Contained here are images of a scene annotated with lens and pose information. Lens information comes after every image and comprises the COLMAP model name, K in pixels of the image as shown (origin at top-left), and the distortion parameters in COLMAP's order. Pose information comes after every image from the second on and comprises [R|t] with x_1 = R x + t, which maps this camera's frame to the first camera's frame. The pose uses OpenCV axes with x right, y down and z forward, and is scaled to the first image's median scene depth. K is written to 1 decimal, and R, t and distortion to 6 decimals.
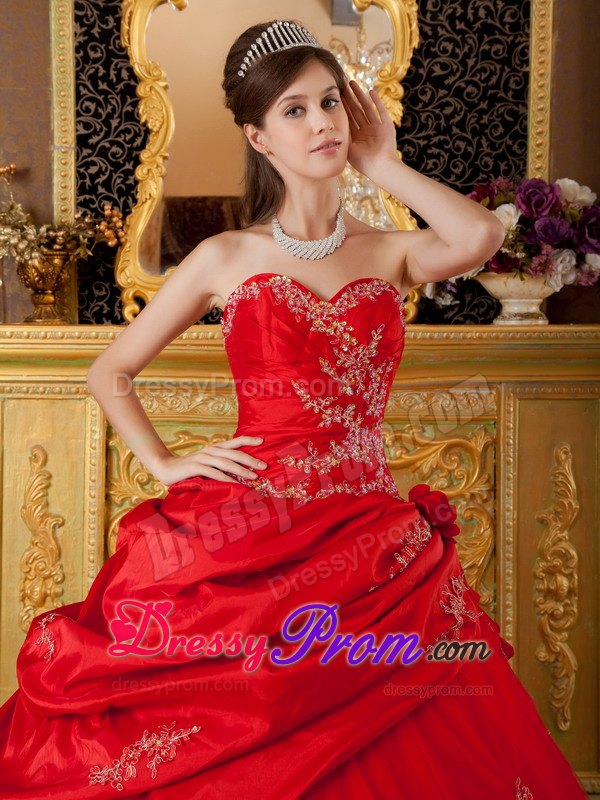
lens RADIAL K [[1261.5, 0, 300.0], [0, 1261.5, 400.0], [0, 0, 1]] dist [0.076595, 0.090477]
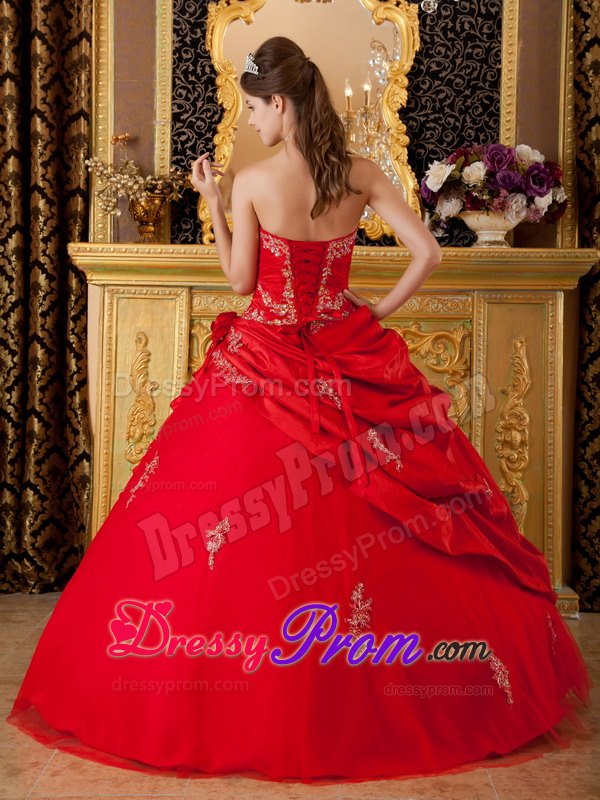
lens RADIAL K [[1436.2, 0, 300.0], [0, 1436.2, 400.0], [0, 0, 1]] dist [-0.023490, 0.240844]
pose [[0.998085, 0.014293, -0.060181, 0.062605], [-0.015696, 0.999614, -0.022910, 0.139156], [0.059830, 0.023811, 0.997925, -0.552379]]
